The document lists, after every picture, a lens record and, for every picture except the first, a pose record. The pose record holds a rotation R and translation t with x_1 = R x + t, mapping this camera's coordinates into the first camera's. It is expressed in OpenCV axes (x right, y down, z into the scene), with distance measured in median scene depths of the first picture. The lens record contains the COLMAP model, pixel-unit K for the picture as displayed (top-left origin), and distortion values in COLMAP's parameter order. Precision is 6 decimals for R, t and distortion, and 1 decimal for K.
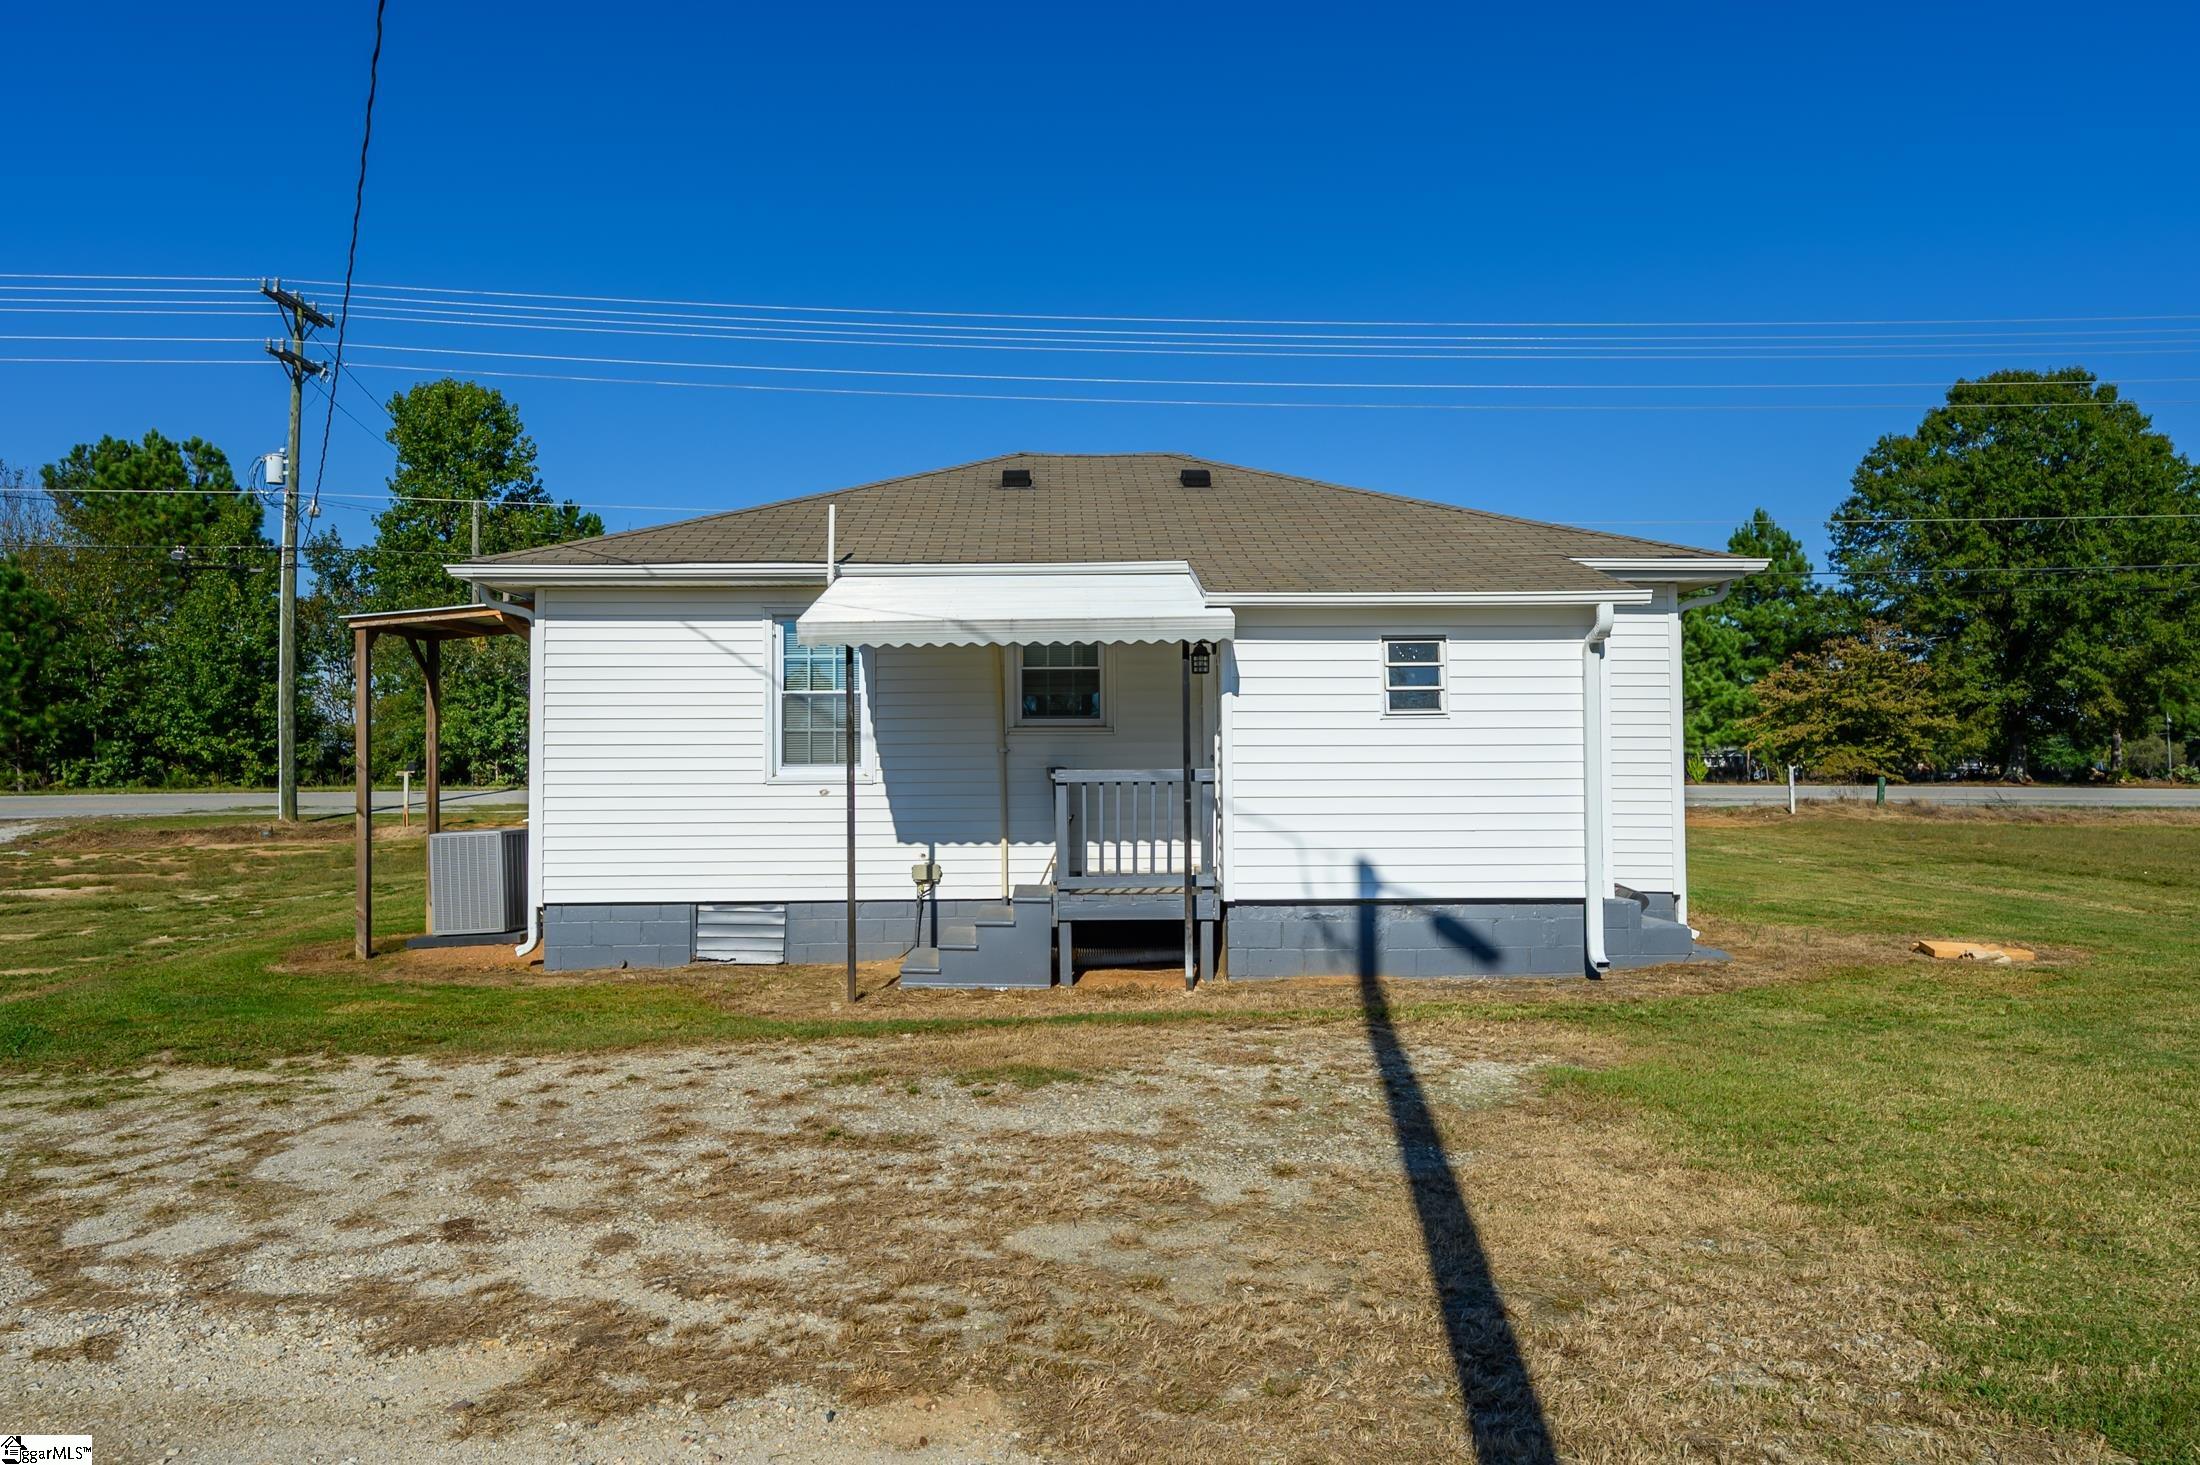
lens RADIAL K [[1558.8, 0, 1100.0], [0, 1558.8, 732.5], [0, 0, 1]] dist [0.013858, 0.002151]
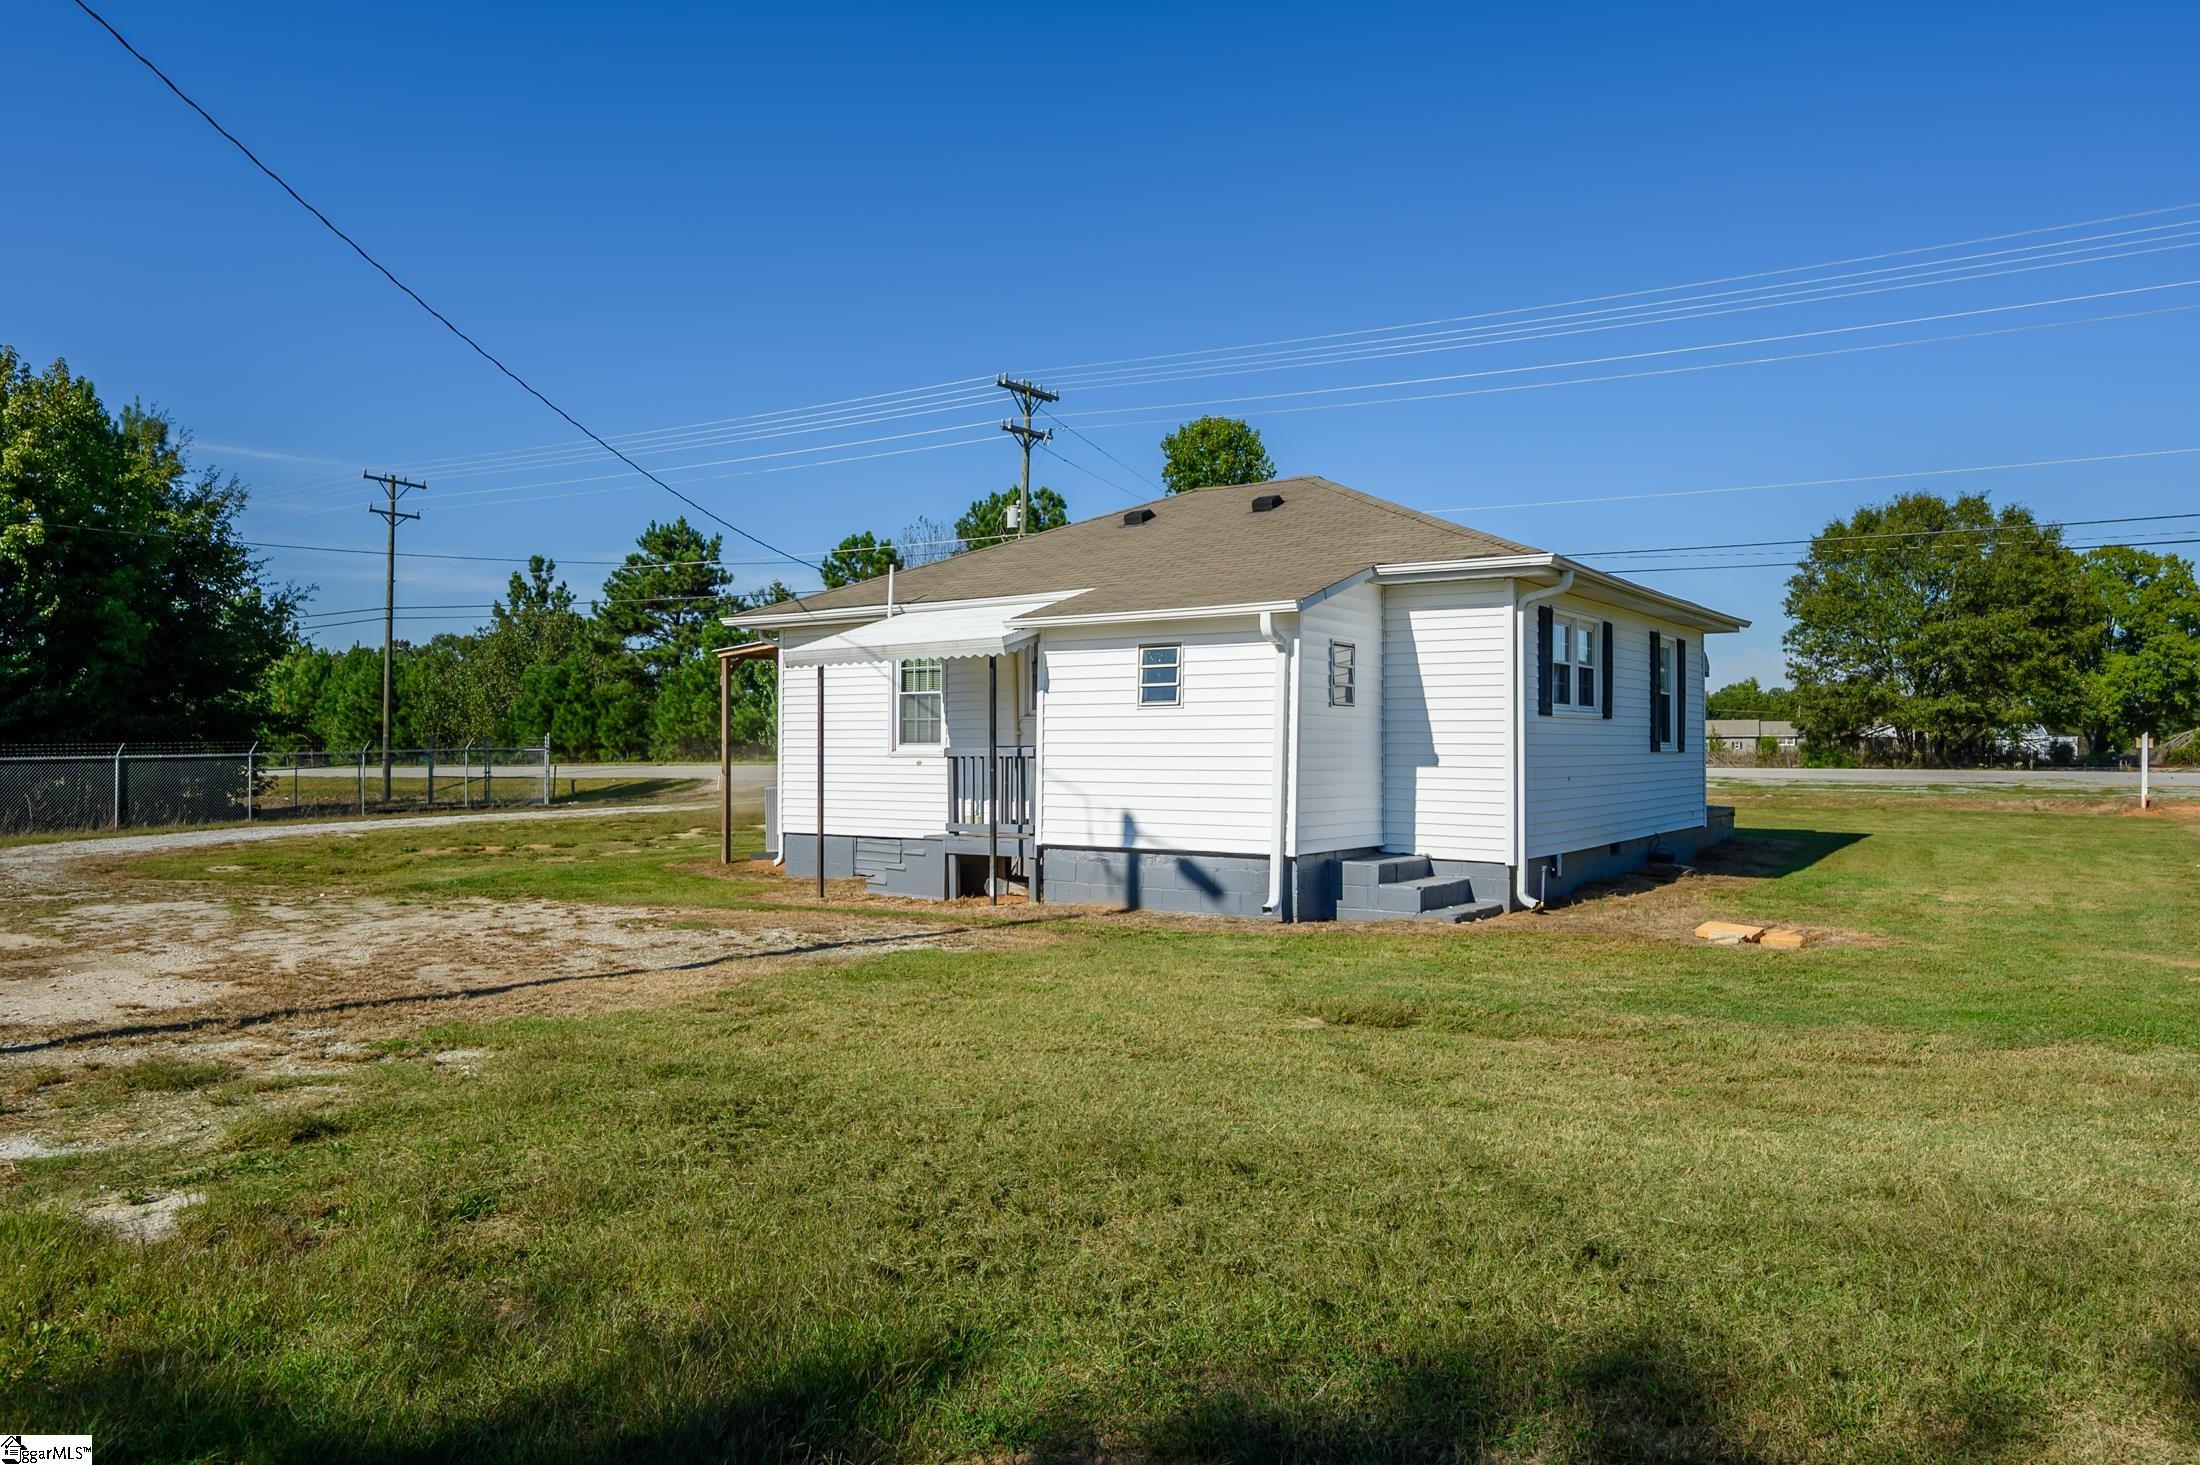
lens RADIAL K [[1558.8, 0, 1100.0], [0, 1558.8, 732.5], [0, 0, 1]] dist [0.013858, 0.002151]
pose [[0.805725, -0.004390, -0.592273, 0.917284], [0.015540, 0.999785, 0.013730, -0.007401], [0.592085, -0.020266, 0.805620, -0.060897]]
